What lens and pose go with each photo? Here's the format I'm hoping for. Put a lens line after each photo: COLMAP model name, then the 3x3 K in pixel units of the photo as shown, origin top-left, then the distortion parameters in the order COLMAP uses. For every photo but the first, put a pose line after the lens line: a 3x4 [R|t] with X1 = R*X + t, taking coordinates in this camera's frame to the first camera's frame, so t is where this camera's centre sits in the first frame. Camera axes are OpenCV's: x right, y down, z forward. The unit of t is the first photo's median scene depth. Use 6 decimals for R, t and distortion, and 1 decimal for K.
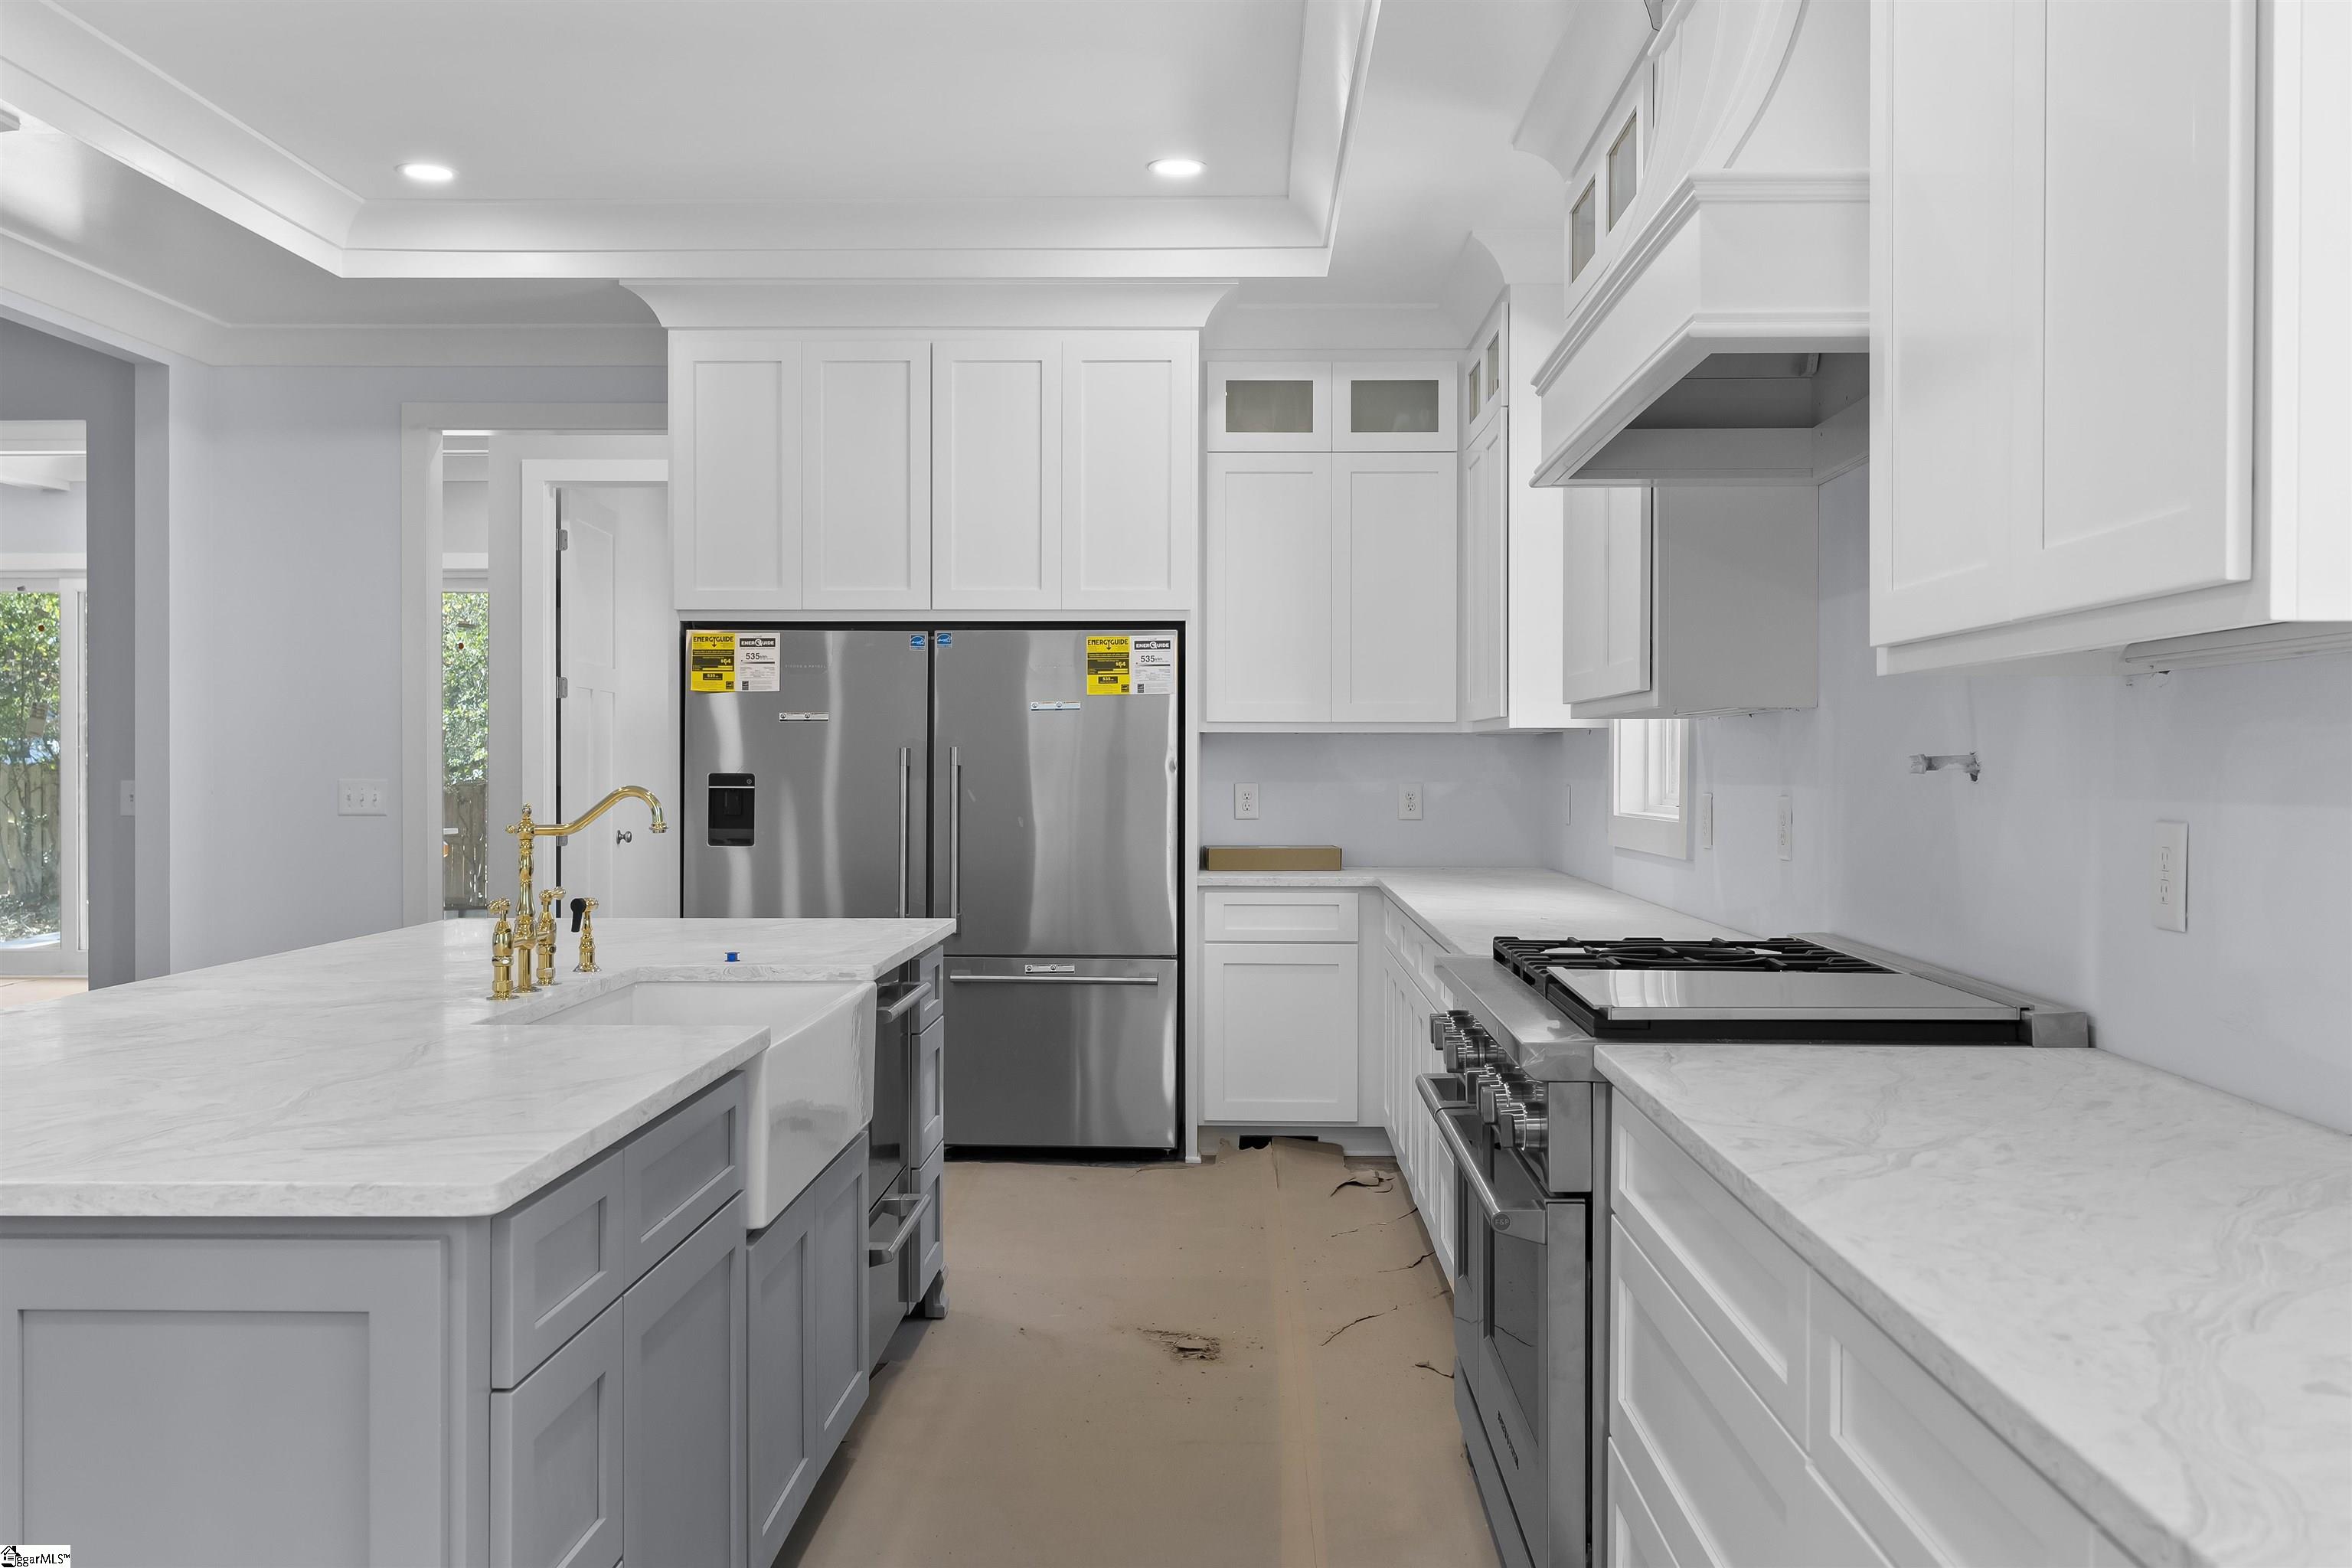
lens RADIAL K [[2096.5, 0, 1172.6], [0, 2096.5, 781.6], [0, 0, 1]] dist [0.018907, 0.003225]
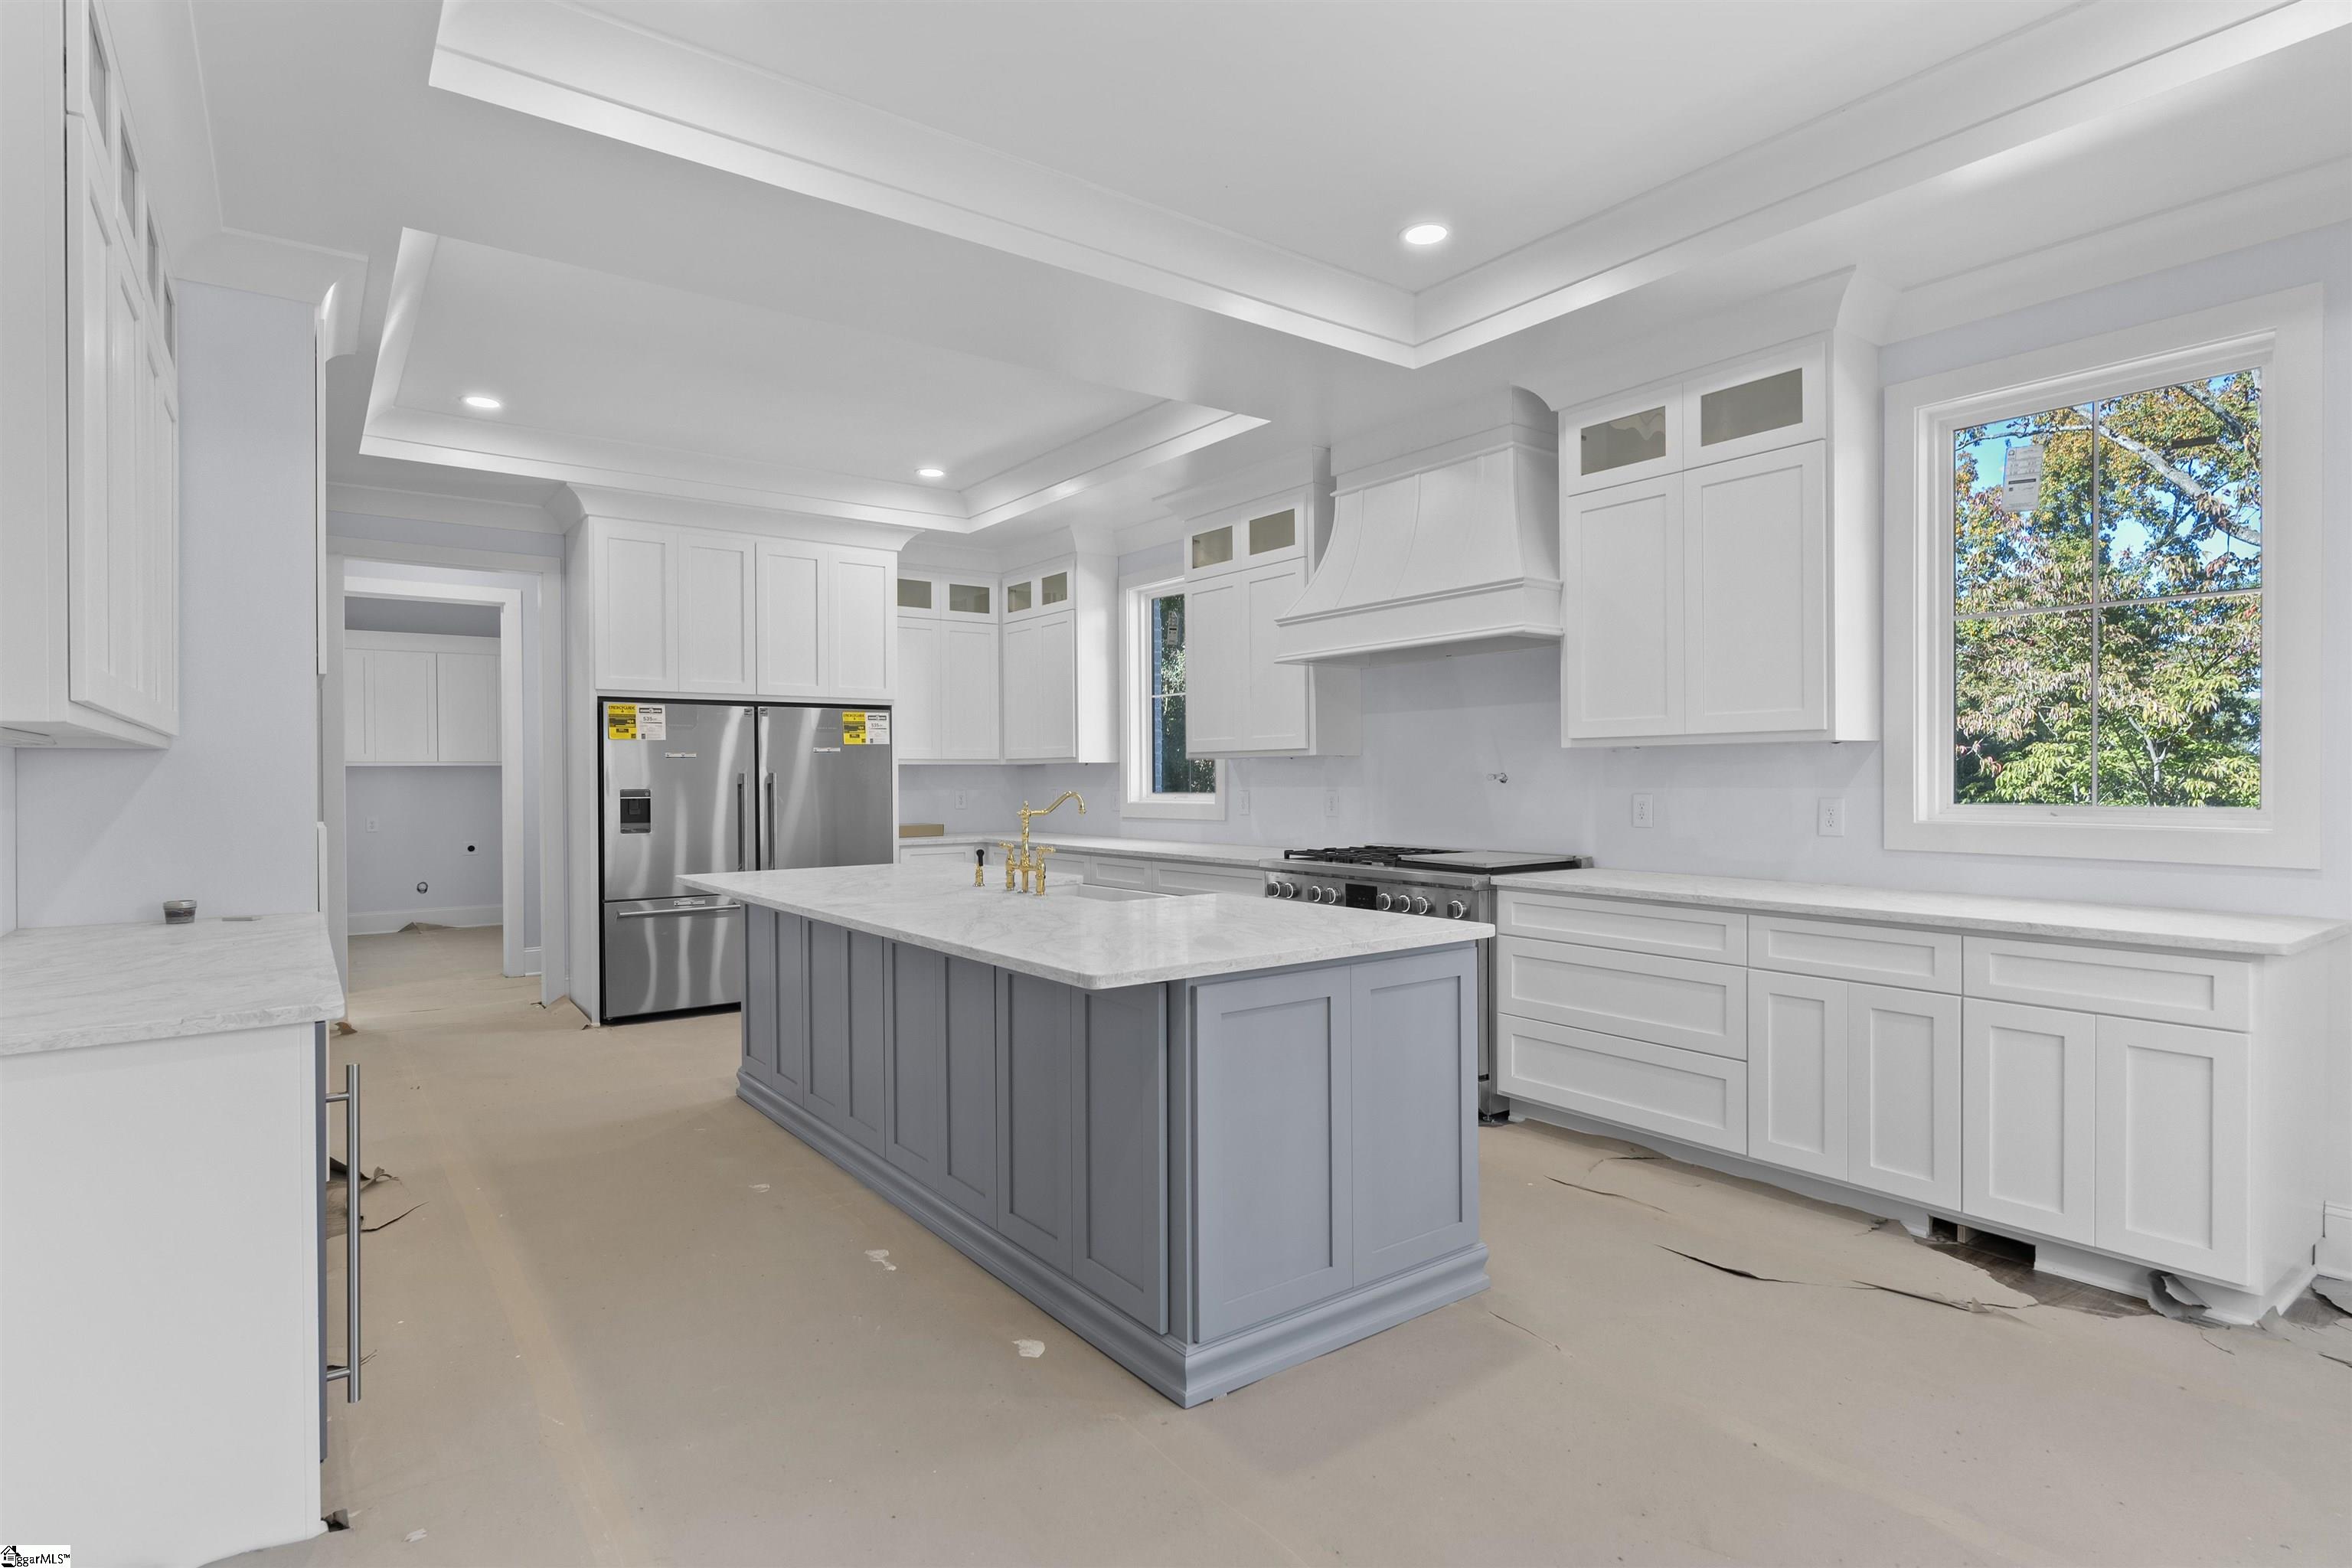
lens RADIAL K [[1200.4, 0, 1173.7], [0, 1200.4, 773.5], [0, 0, 1]] dist [-0.004146, -0.000254]
pose [[0.778154, -0.006158, 0.628043, -0.472830], [0.014250, 0.999868, -0.007852, -0.003220], [-0.627911, 0.015060, 0.778139, 0.002839]]
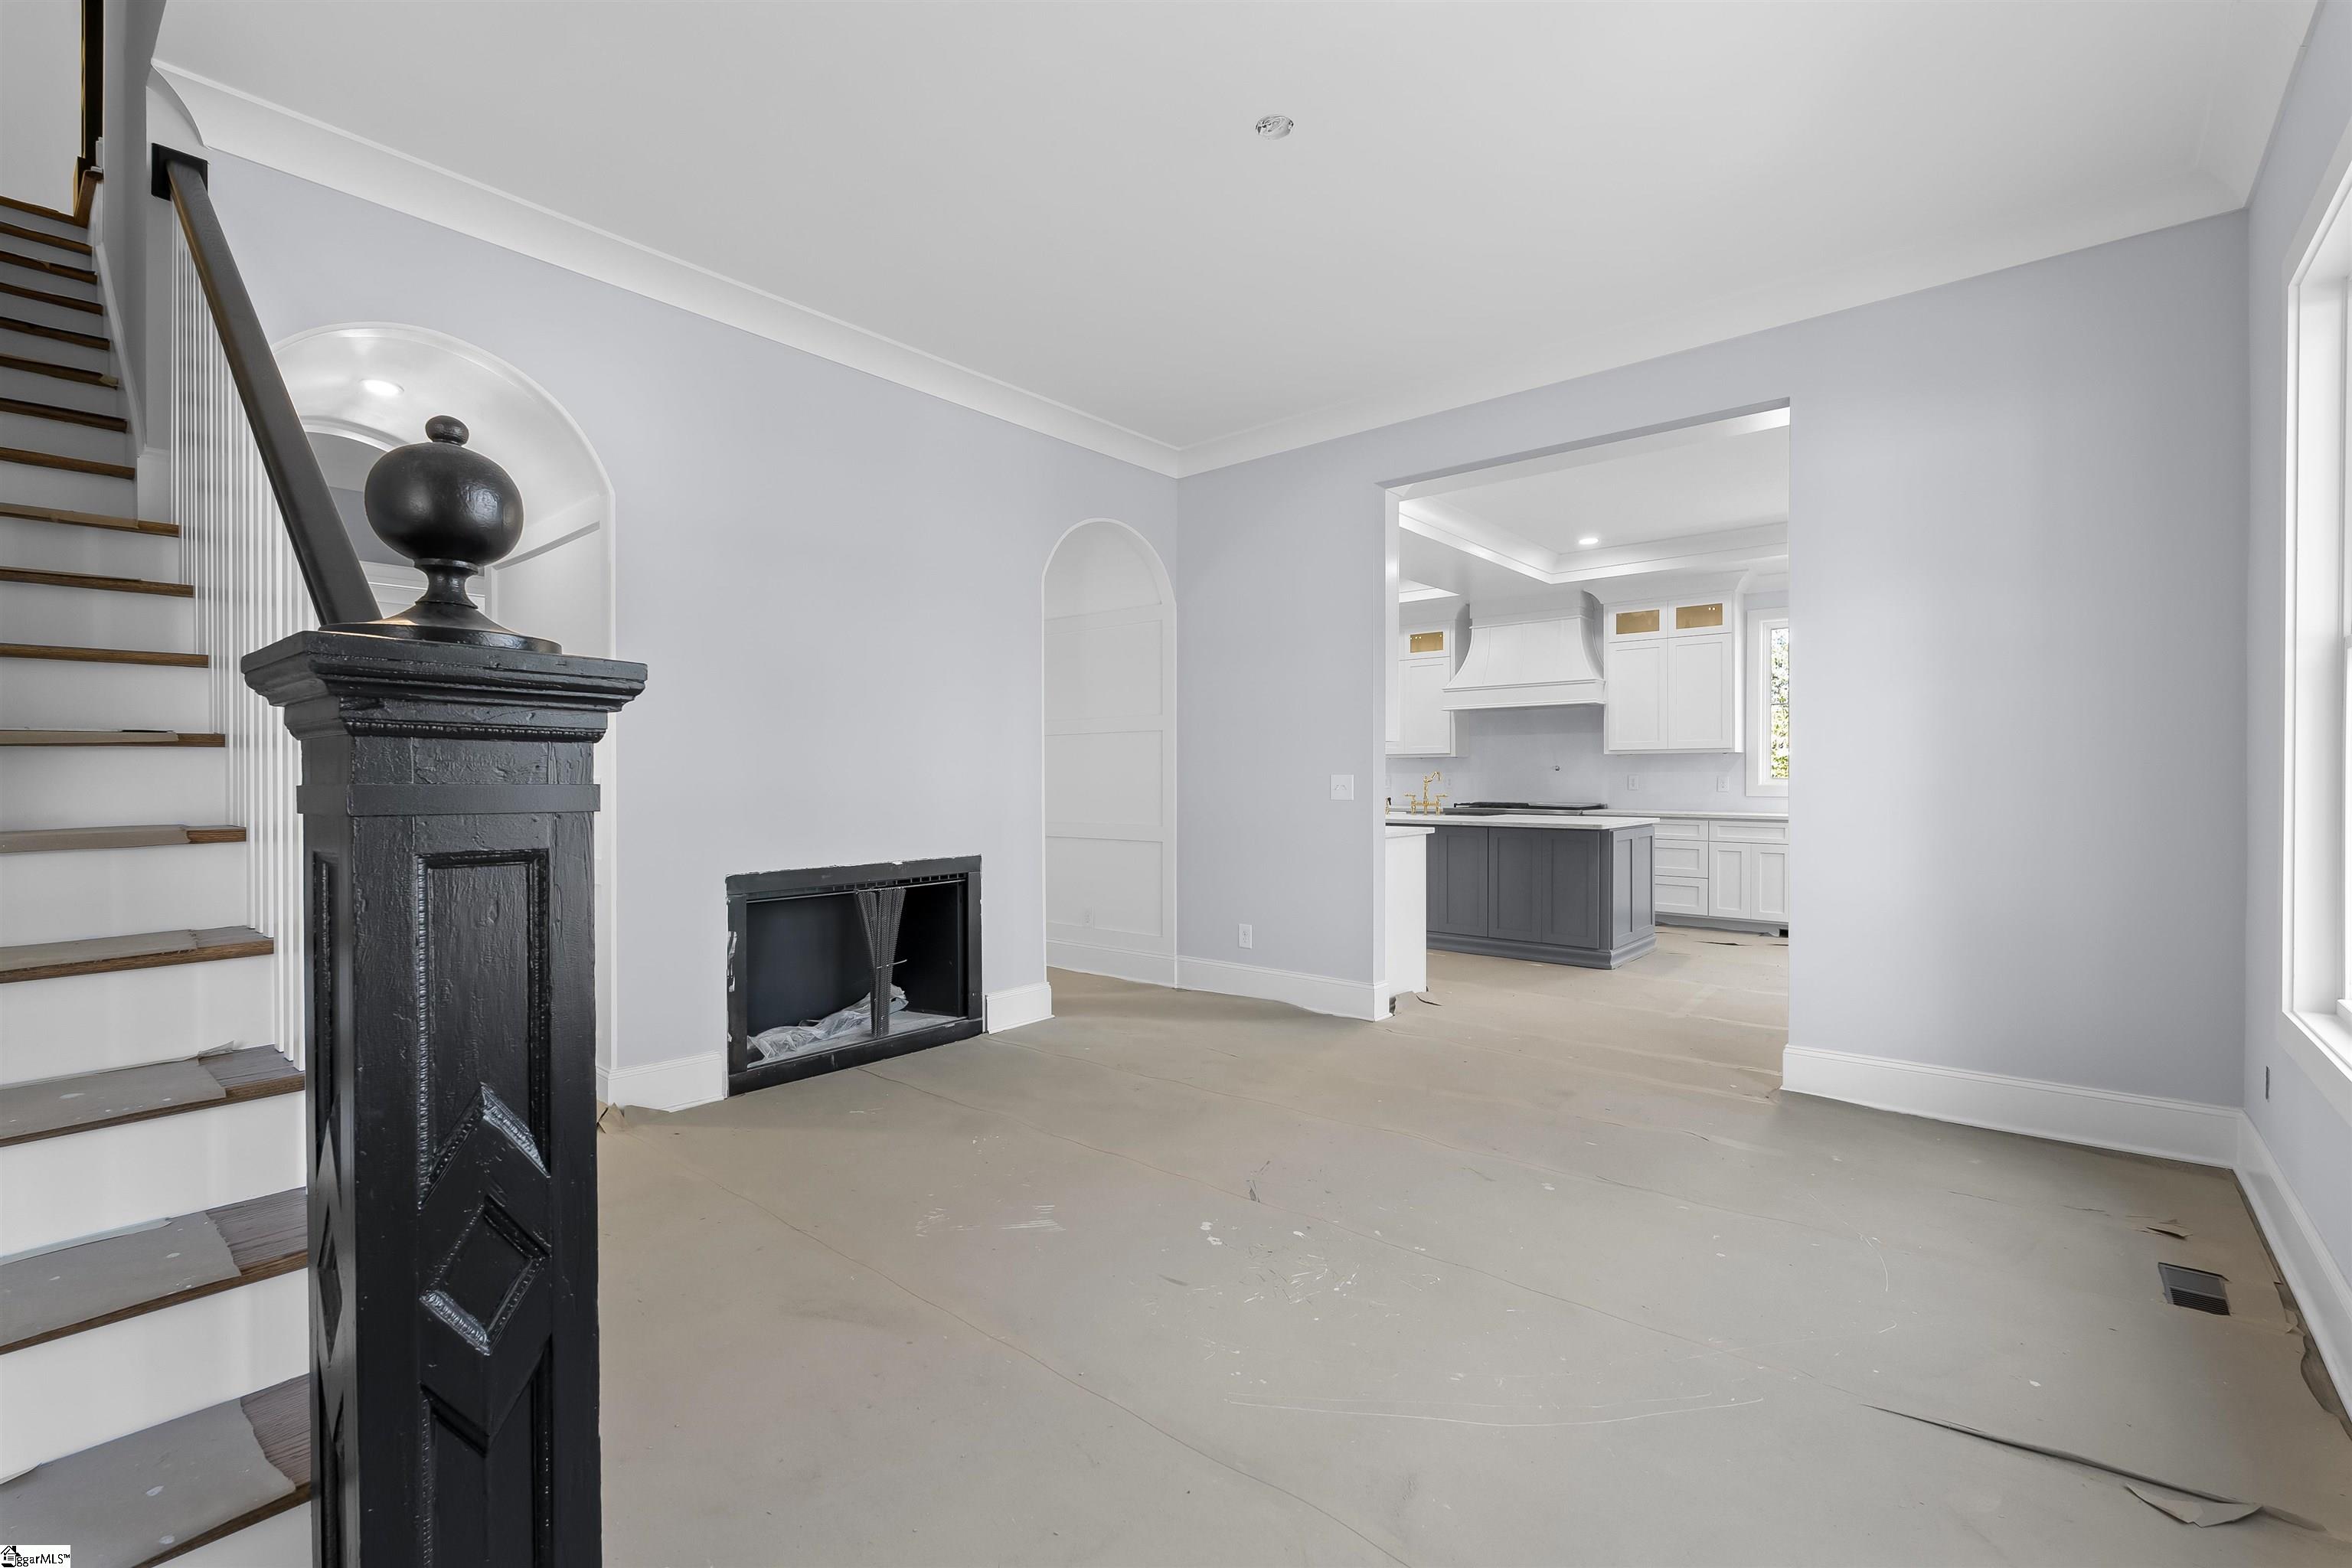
lens RADIAL K [[1040.8, 0, 1180.7], [0, 1040.8, 782.9], [0, 0, 1]] dist [0.001514, 0.000227]
pose [[0.609459, -0.009927, 0.792755, -1.276437], [0.011170, 0.999930, 0.003934, 0.005157], [-0.792739, 0.006458, 0.609527, 0.013840]]
